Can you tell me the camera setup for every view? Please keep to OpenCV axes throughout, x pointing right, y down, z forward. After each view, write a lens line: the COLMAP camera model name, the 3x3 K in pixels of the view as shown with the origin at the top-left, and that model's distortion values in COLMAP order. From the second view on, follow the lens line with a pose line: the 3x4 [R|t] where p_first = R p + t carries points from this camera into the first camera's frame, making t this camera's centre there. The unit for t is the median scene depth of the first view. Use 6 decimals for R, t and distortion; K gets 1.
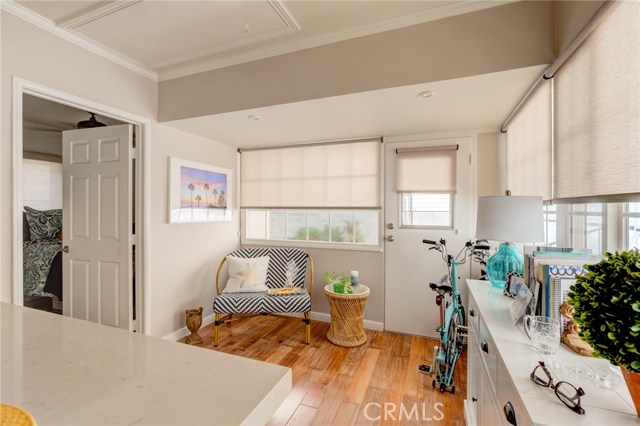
lens RADIAL K [[290.4, 0, 313.3], [0, 290.4, 210.0], [0, 0, 1]] dist [-0.003961, -0.000157]
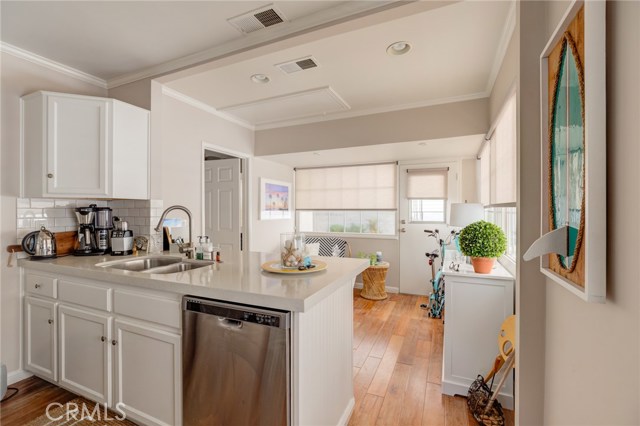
lens RADIAL K [[290.4, 0, 313.3], [0, 290.4, 210.0], [0, 0, 1]] dist [-0.003961, -0.000157]
pose [[0.998832, -0.003605, -0.048184, -0.124755], [0.003455, 0.999989, -0.003198, -0.001430], [0.048195, 0.003028, 0.998833, -0.518180]]
